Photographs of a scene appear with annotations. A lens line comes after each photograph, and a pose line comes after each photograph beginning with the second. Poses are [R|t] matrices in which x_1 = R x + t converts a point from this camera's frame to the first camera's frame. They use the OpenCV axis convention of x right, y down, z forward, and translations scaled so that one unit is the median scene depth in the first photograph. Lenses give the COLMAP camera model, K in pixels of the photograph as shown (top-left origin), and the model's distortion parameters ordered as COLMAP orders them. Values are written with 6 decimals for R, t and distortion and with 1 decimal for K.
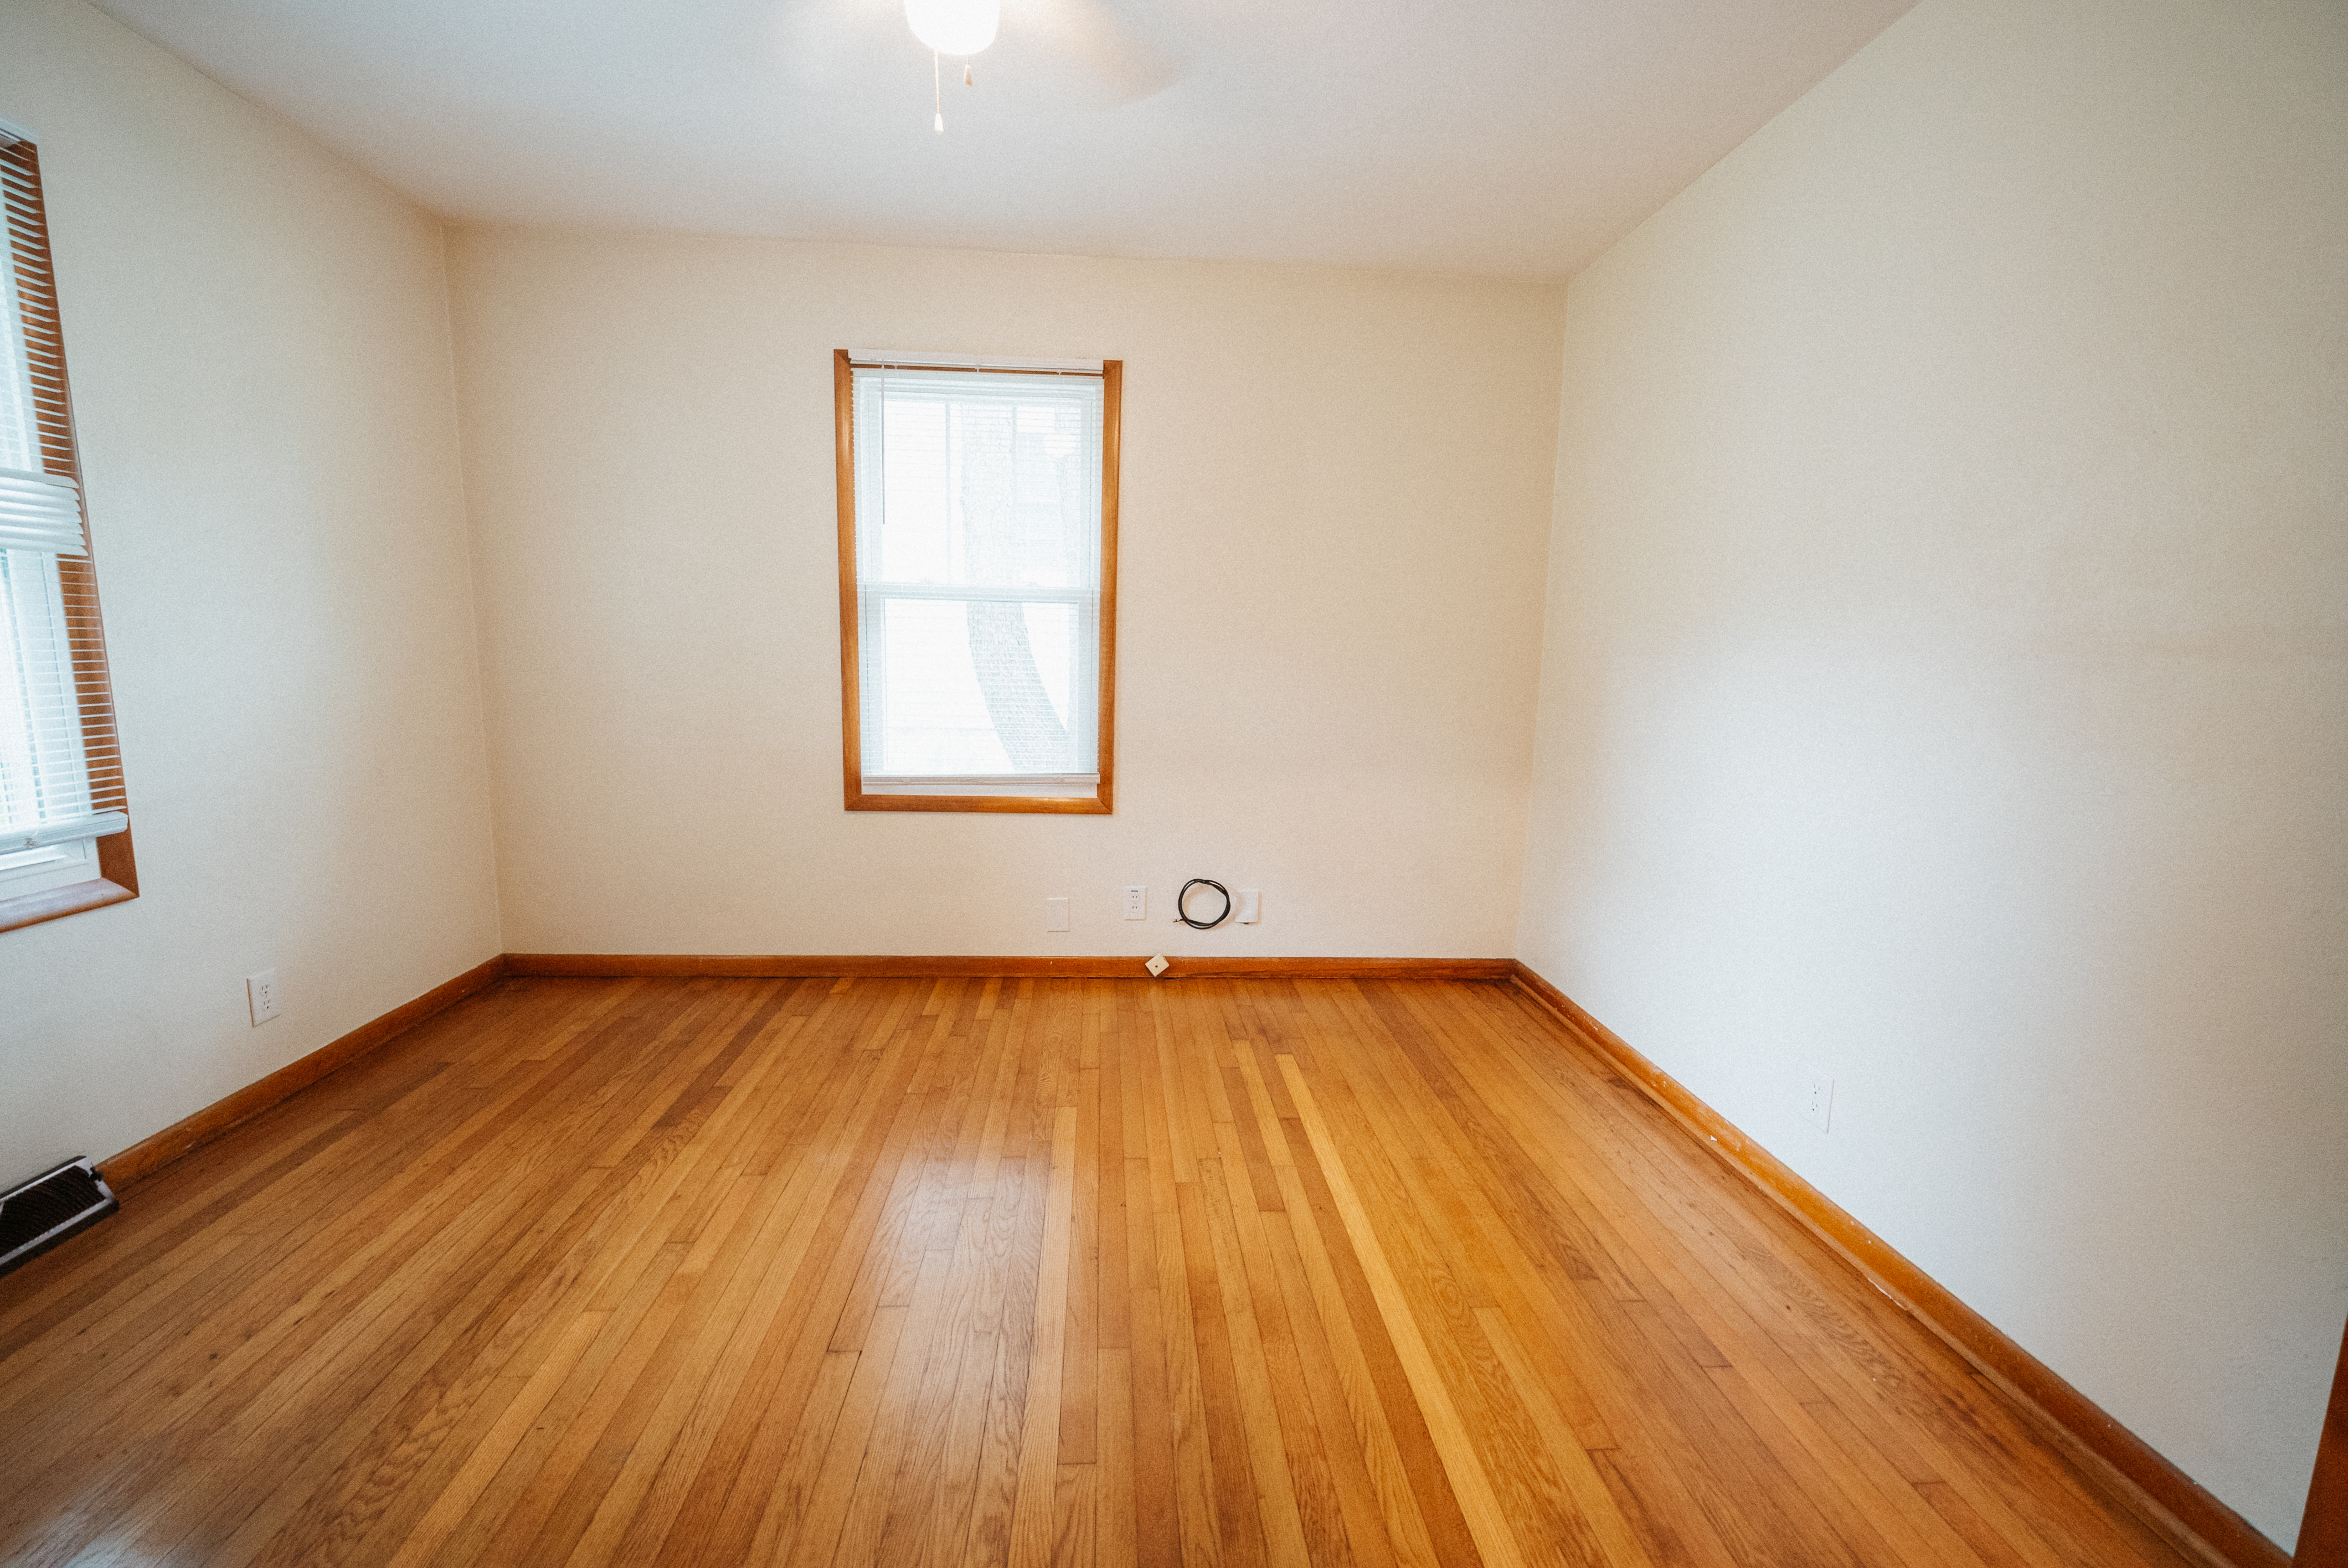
lens RADIAL K [[971.2, 0, 1166.1], [0, 971.2, 786.5], [0, 0, 1]] dist [0.000359, -0.000747]
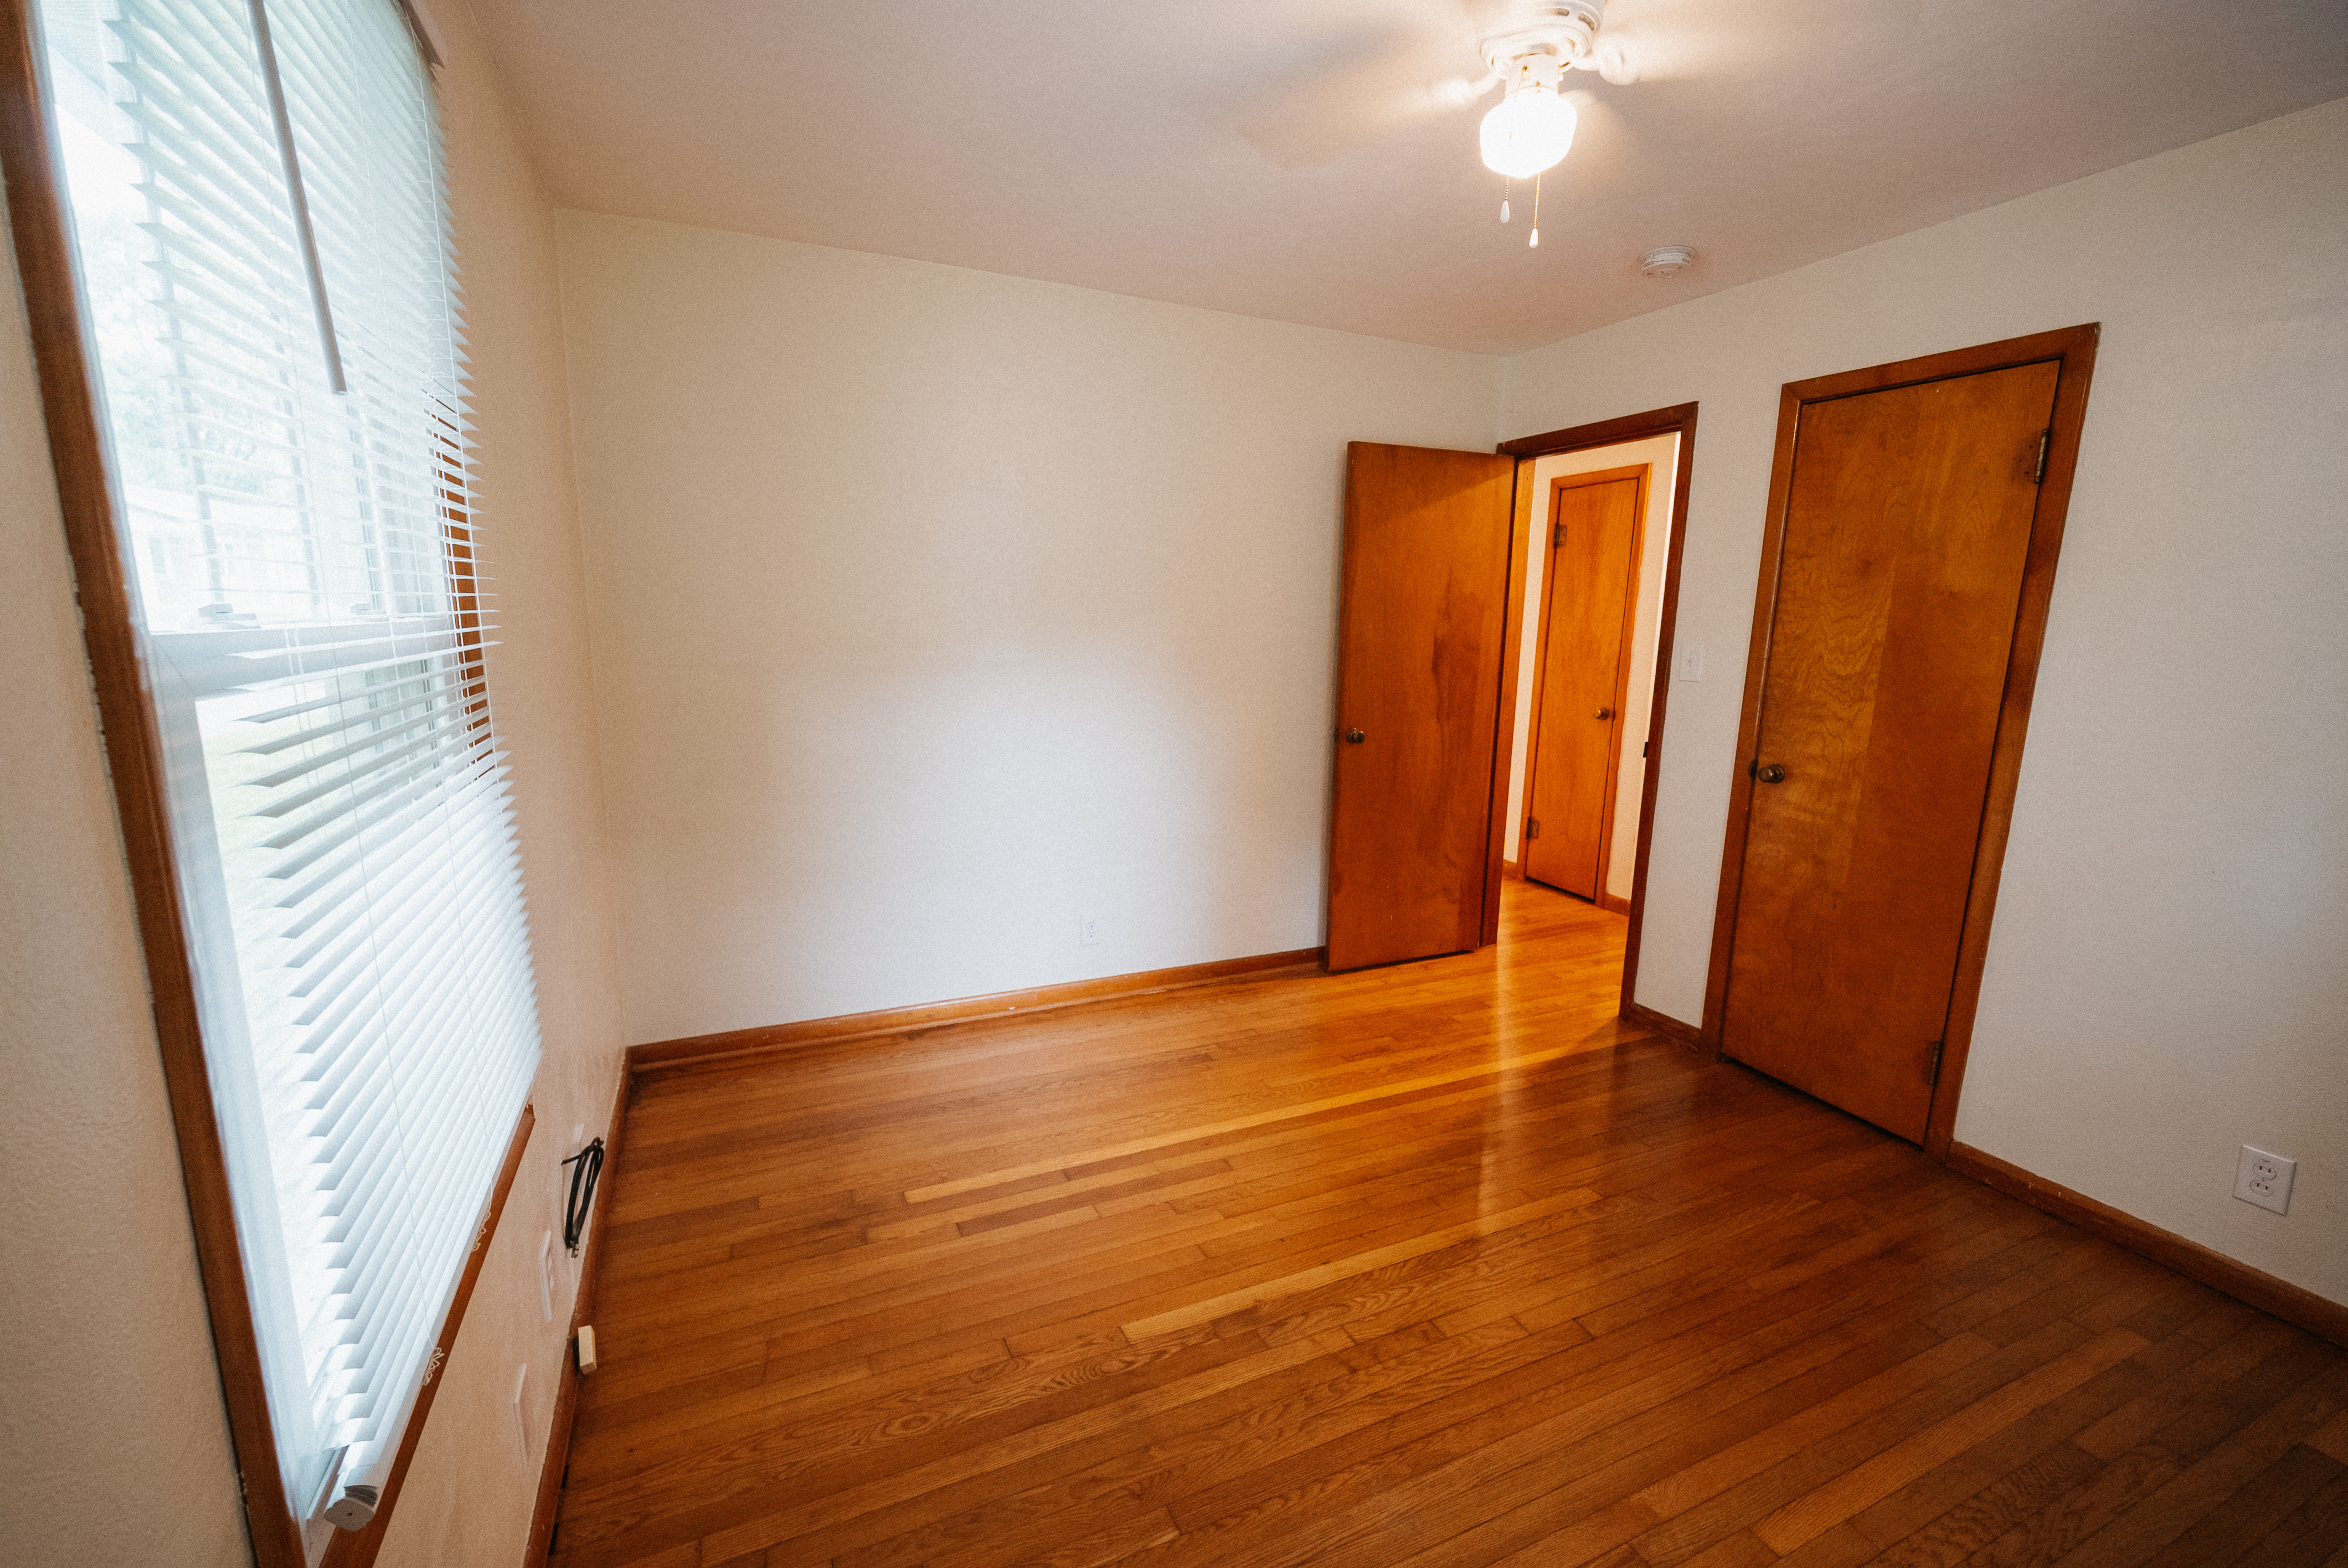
lens RADIAL K [[965.9, 0, 1166.5], [0, 965.9, 778.5], [0, 0, 1]] dist [0.006493, -0.006246]
pose [[-0.351348, -0.189535, 0.916859, -0.672852], [0.110255, 0.964104, 0.241552, -0.251198], [-0.929730, 0.185957, -0.317839, 1.044965]]
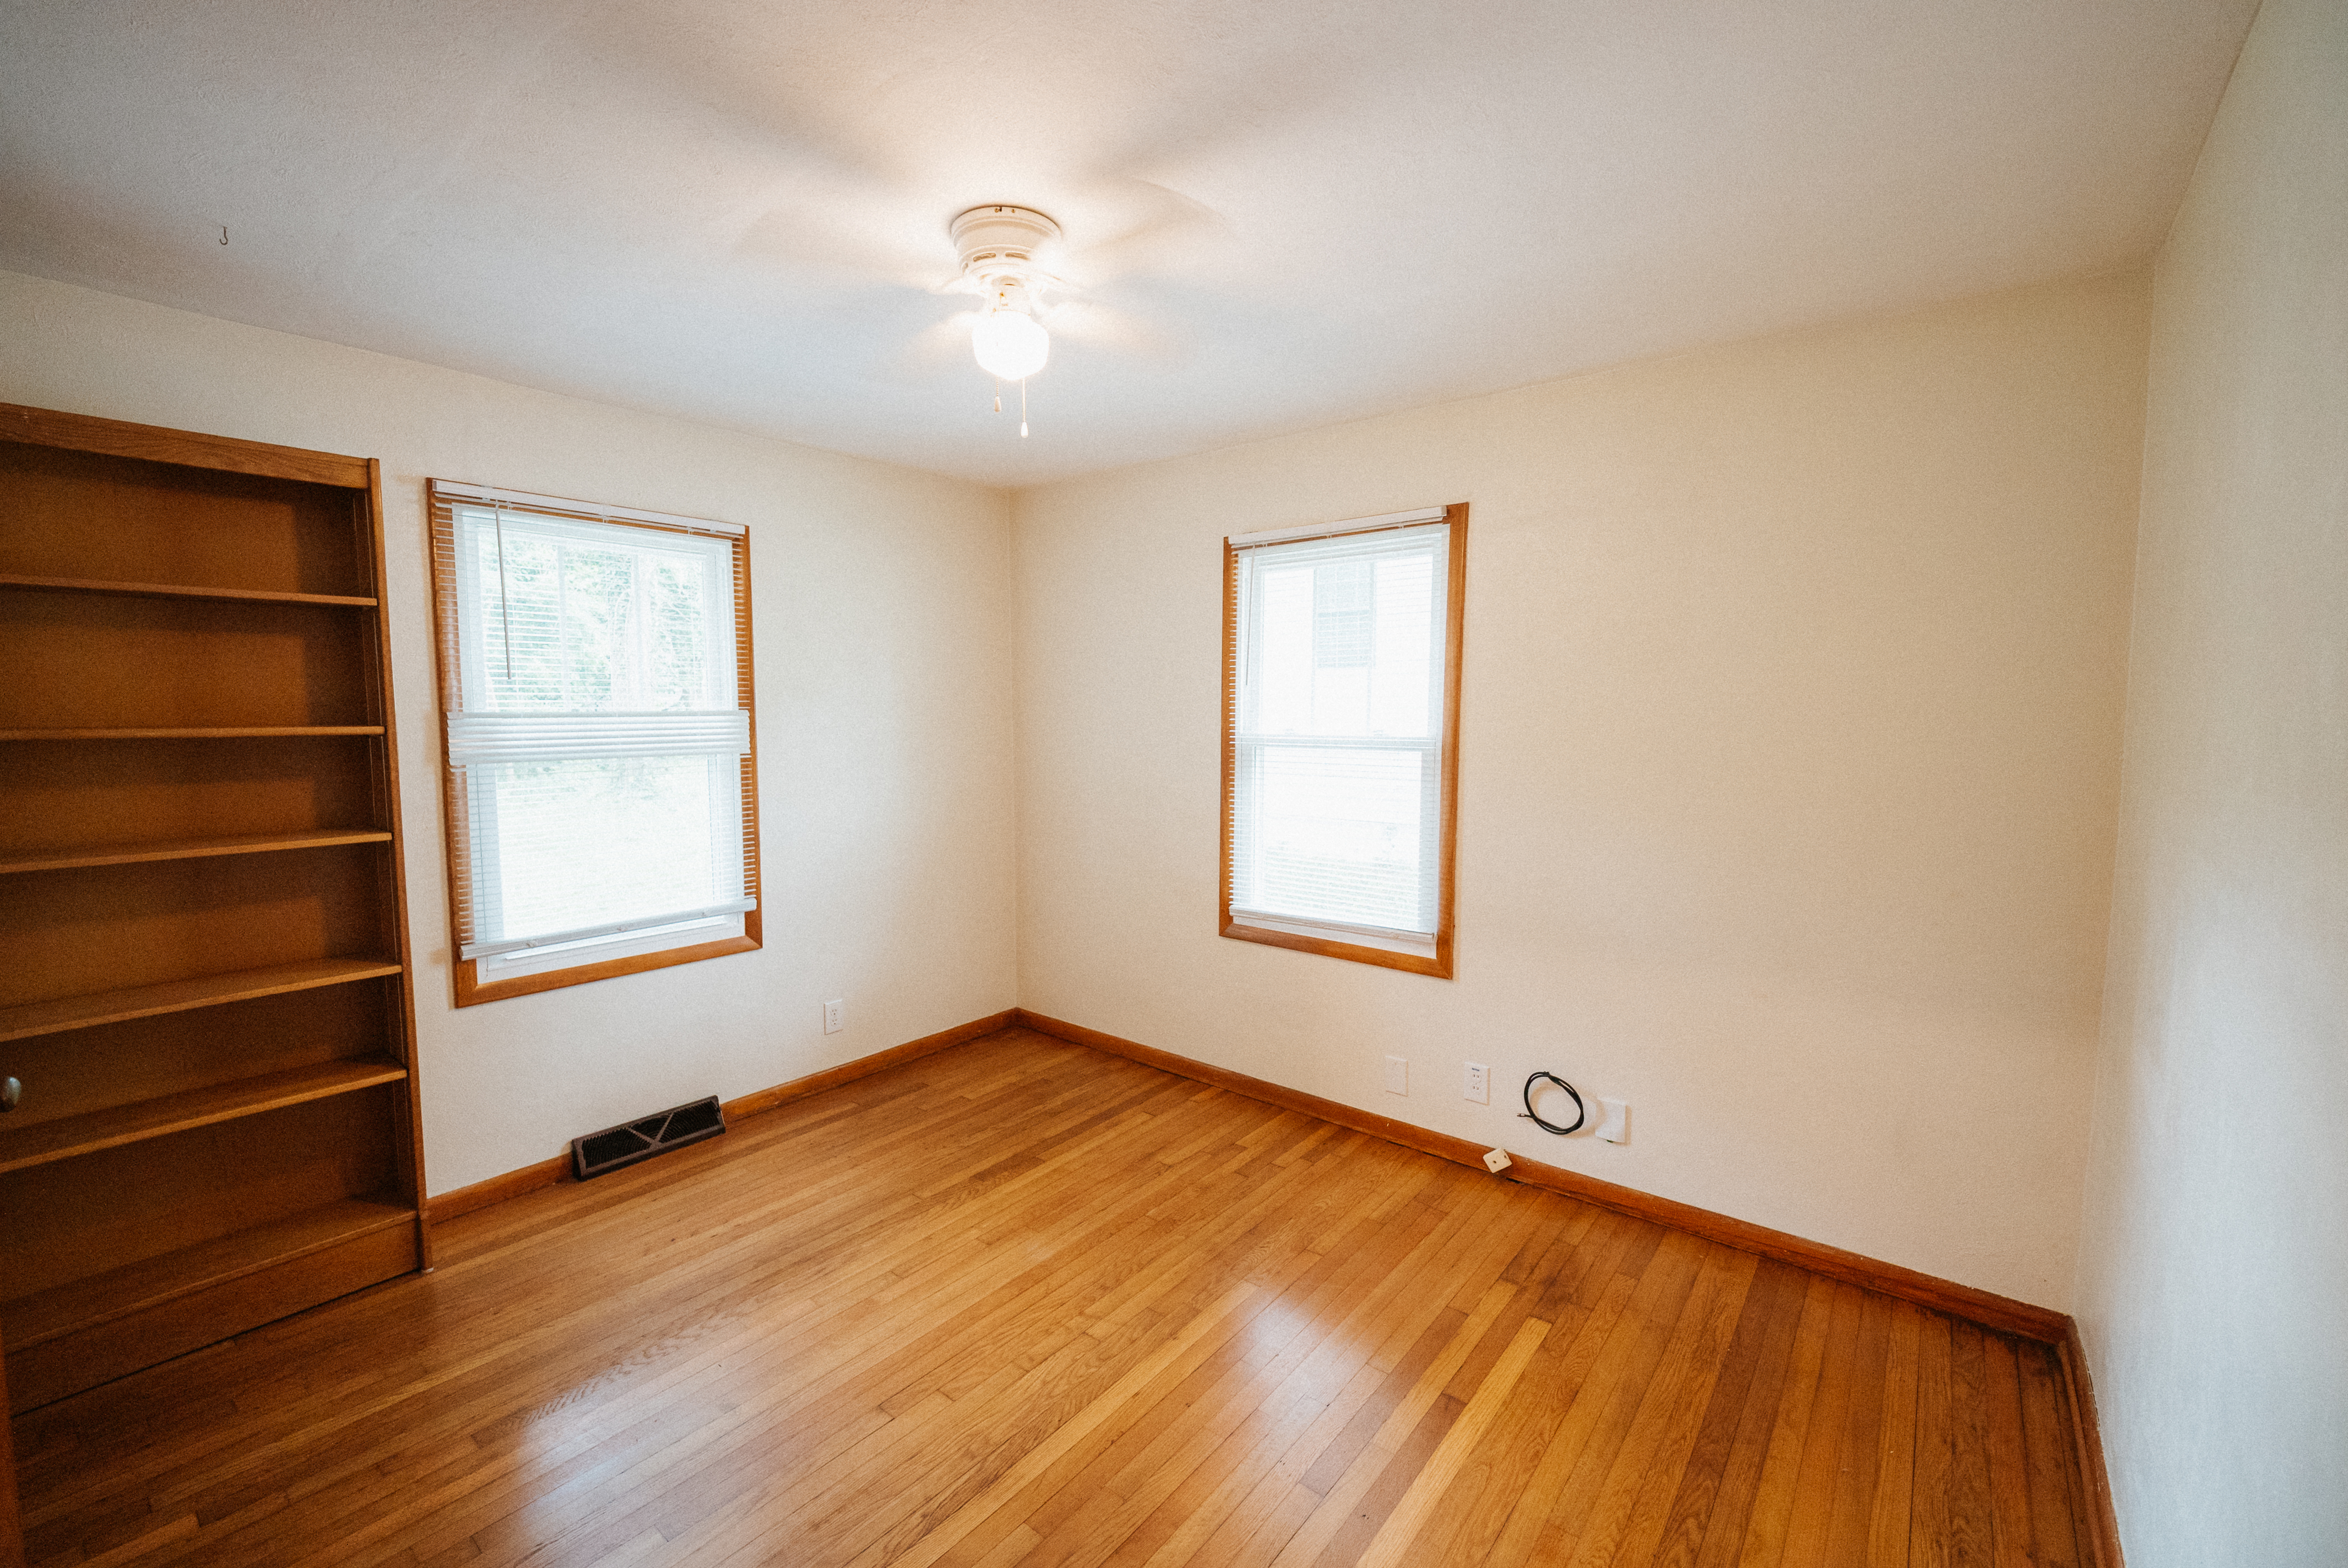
lens RADIAL K [[972.3, 0, 1164.4], [0, 972.3, 780.4], [0, 0, 1]] dist [-0.000197, -0.000379]
pose [[0.732726, 0.029388, -0.679889, 0.456012], [-0.081070, 0.995722, -0.044330, -0.120664], [0.675677, 0.087600, 0.731974, 0.155435]]
